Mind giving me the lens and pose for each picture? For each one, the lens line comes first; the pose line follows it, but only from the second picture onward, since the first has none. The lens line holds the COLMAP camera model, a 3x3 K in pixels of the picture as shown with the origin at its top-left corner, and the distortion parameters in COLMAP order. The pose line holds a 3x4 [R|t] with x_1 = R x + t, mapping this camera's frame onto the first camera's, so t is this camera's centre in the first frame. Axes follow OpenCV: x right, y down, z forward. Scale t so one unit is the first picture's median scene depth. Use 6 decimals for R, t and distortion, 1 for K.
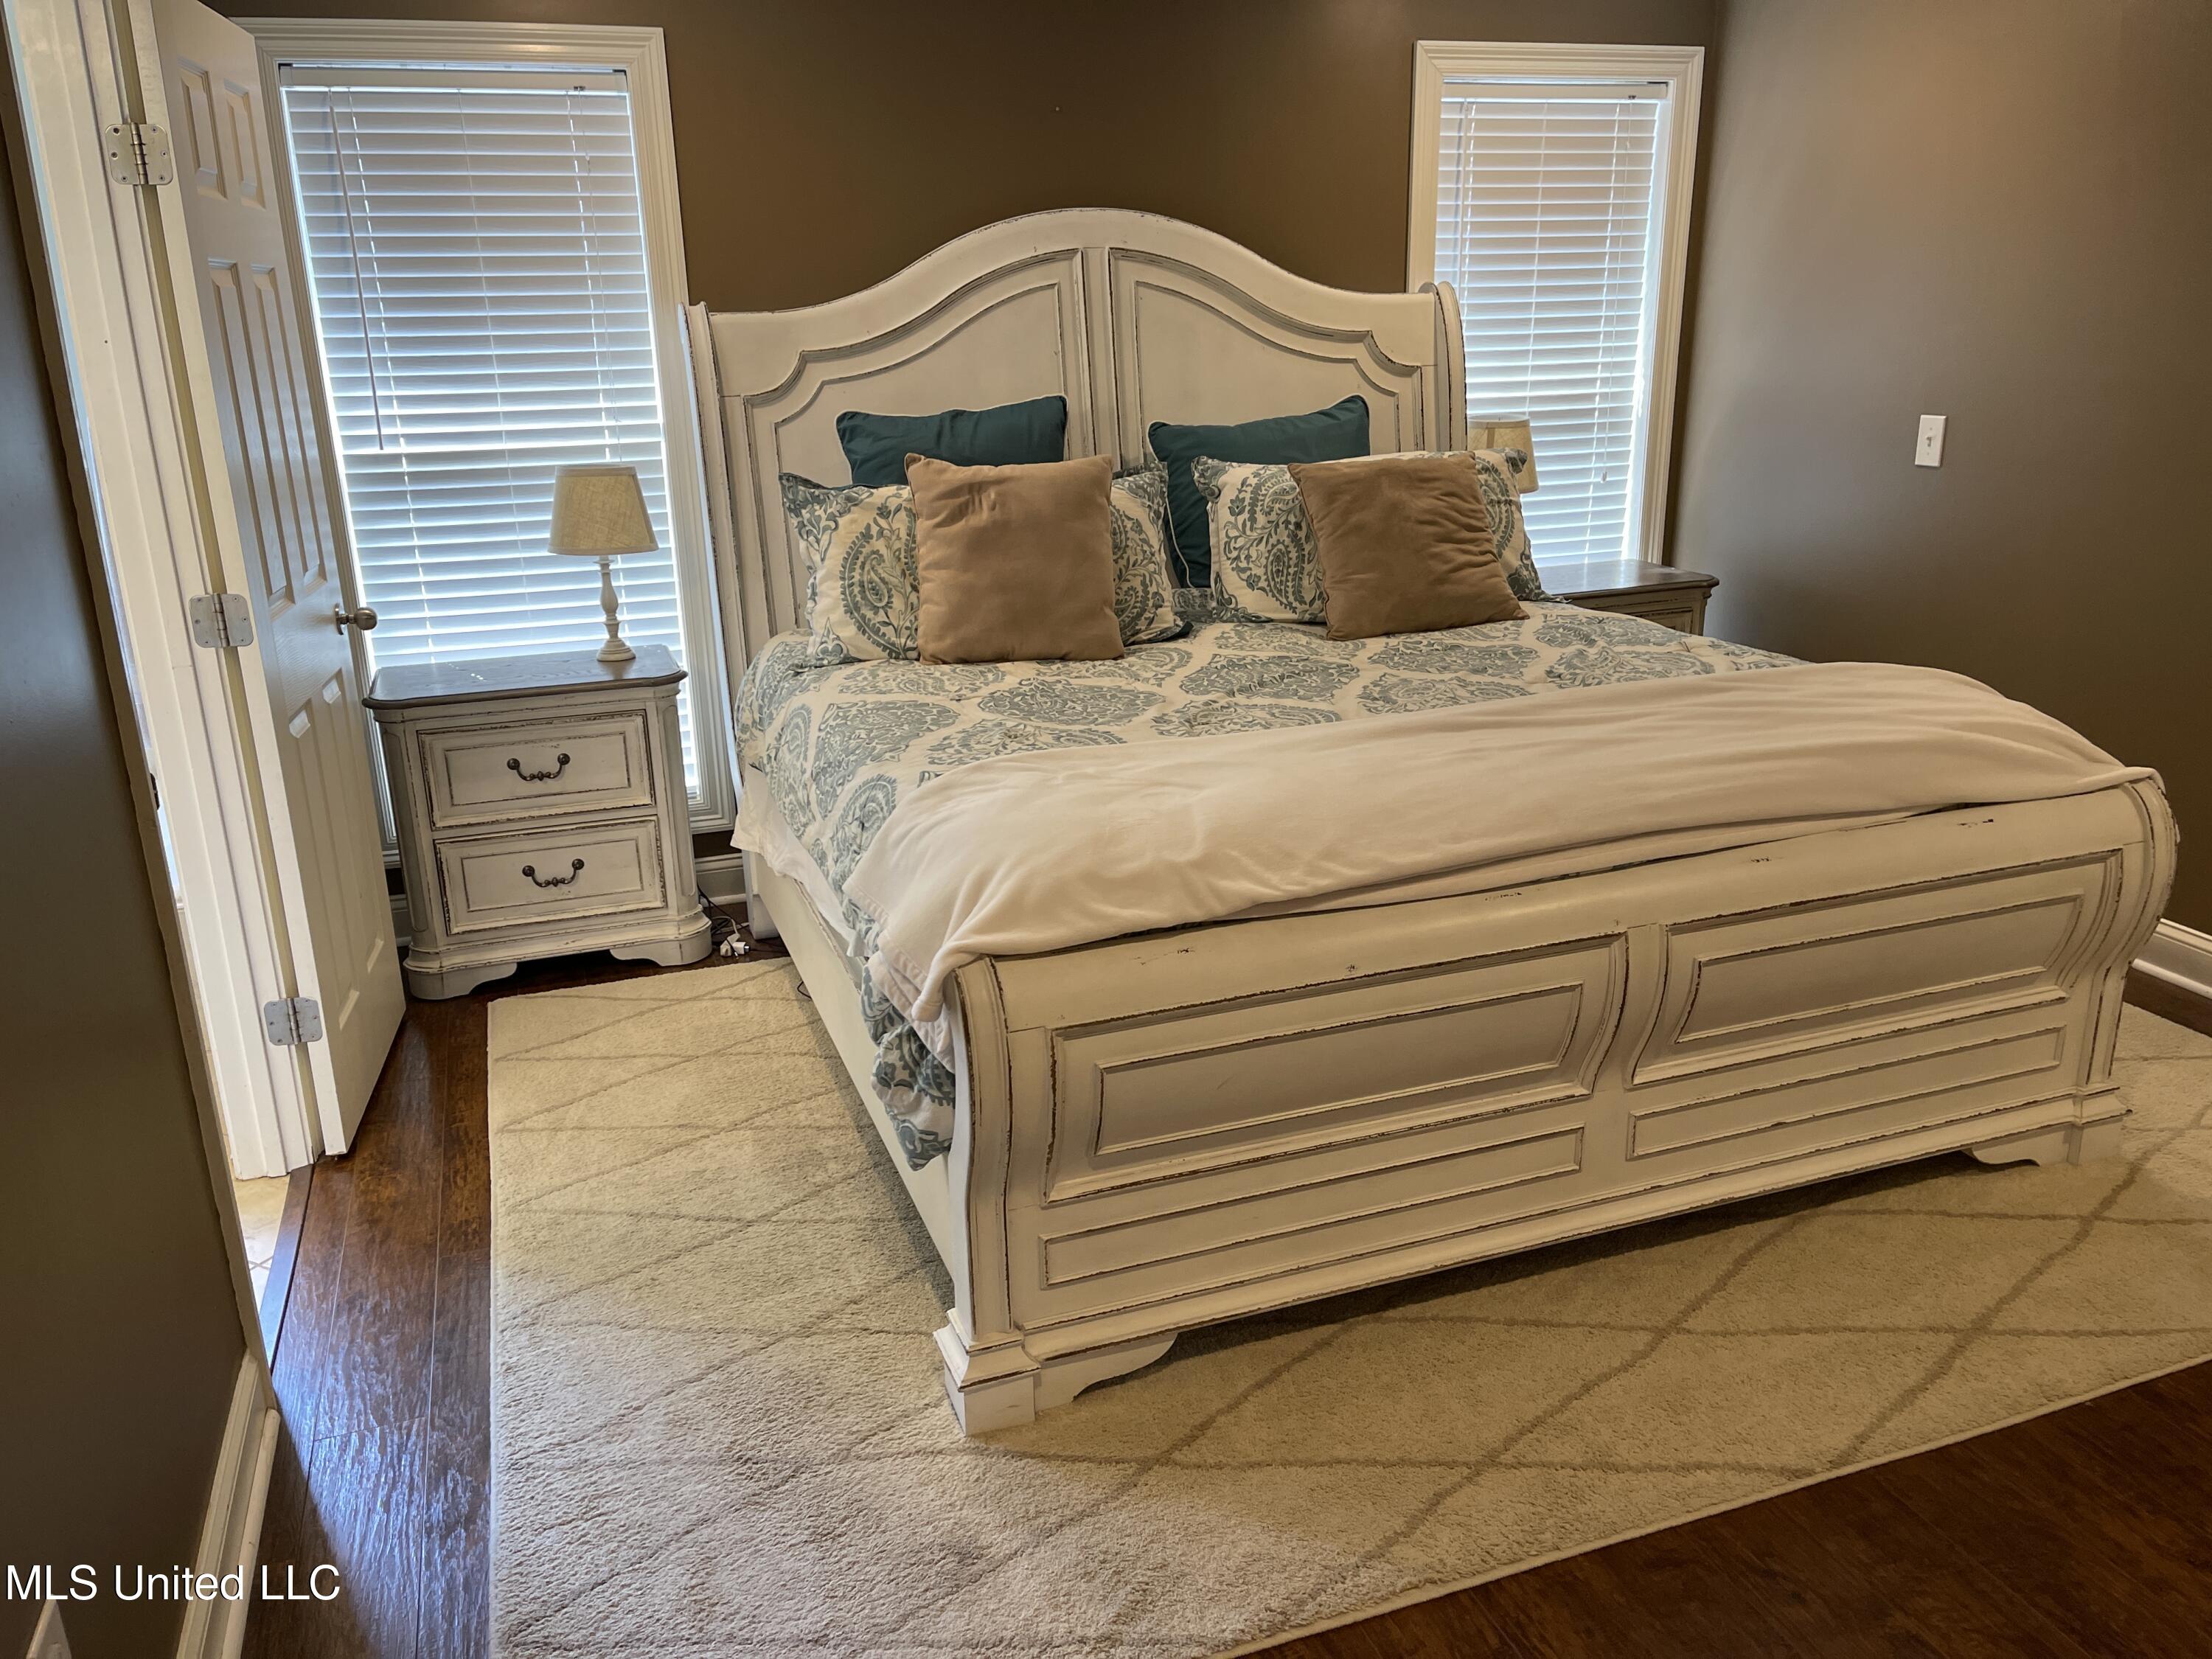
lens RADIAL K [[1672.0, 0, 1106.0], [0, 1672.0, 829.5], [0, 0, 1]] dist [0.077735, -0.120680]
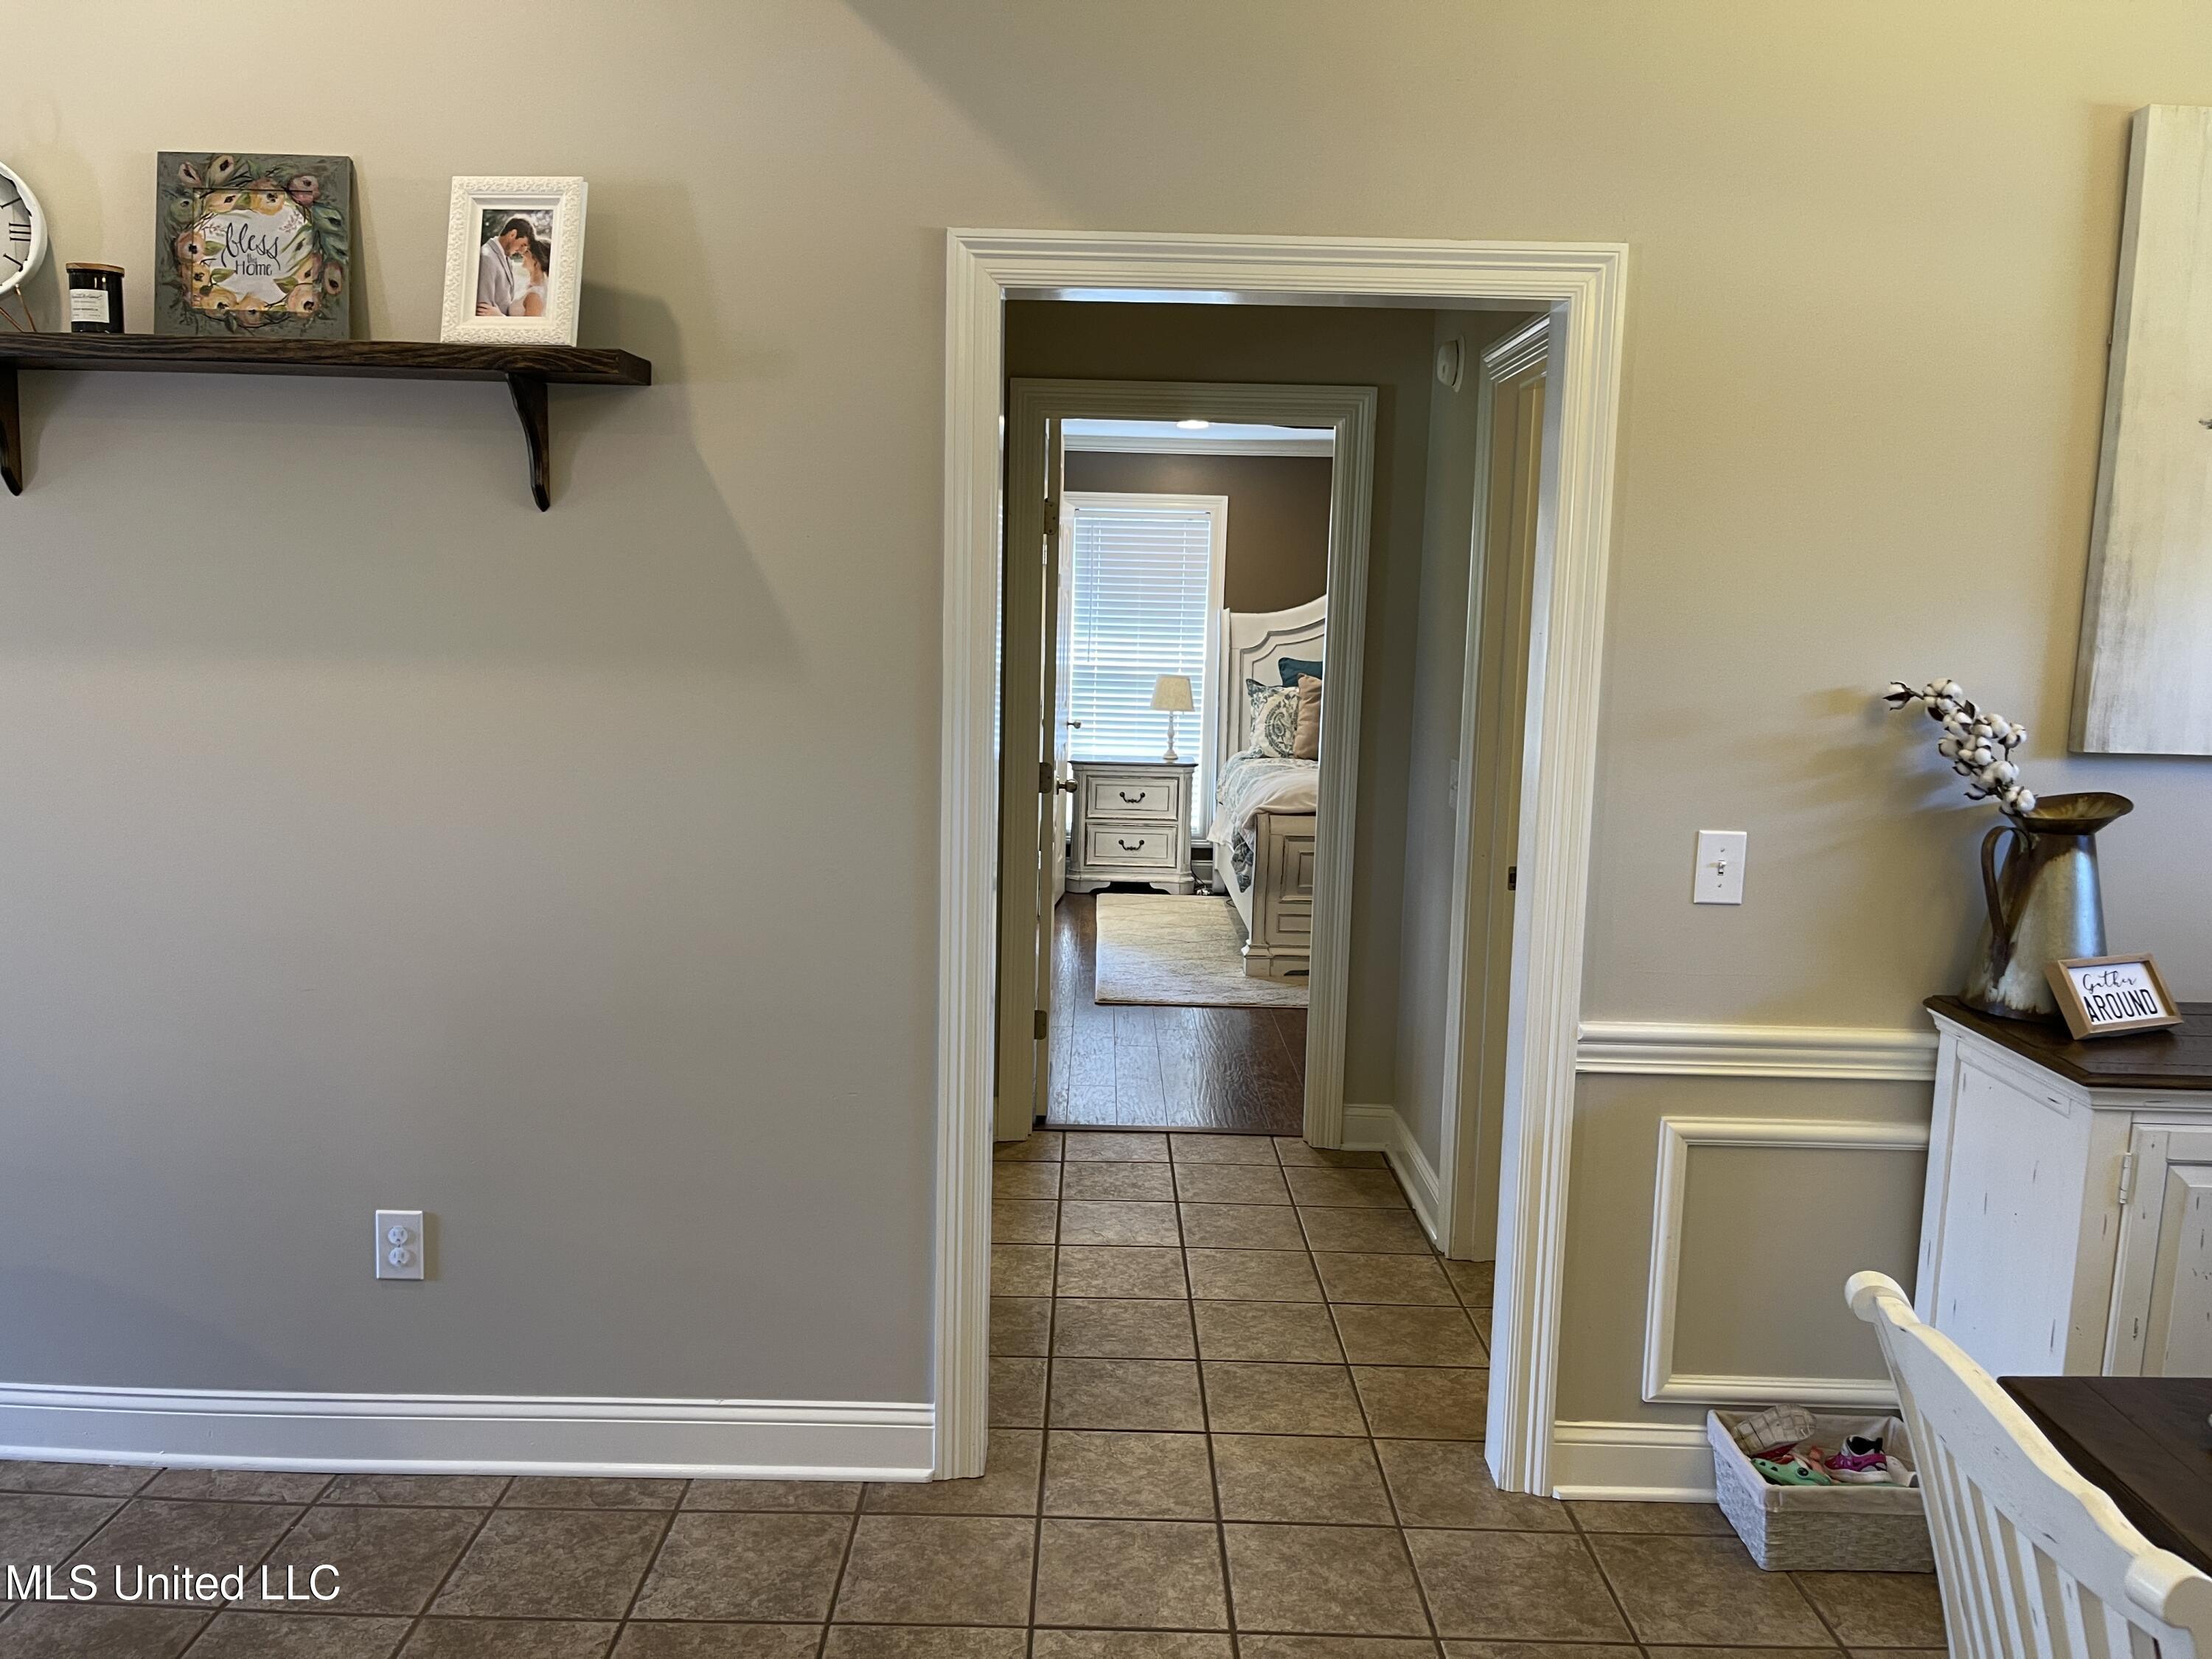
lens RADIAL K [[1672.0, 0, 1106.0], [0, 1672.0, 829.5], [0, 0, 1]] dist [0.077735, -0.120680]
pose [[0.942337, 0.091017, -0.322052, 0.372970], [-0.144484, 0.978649, -0.146184, 0.346415], [0.301870, 0.184286, 0.935368, -1.150527]]
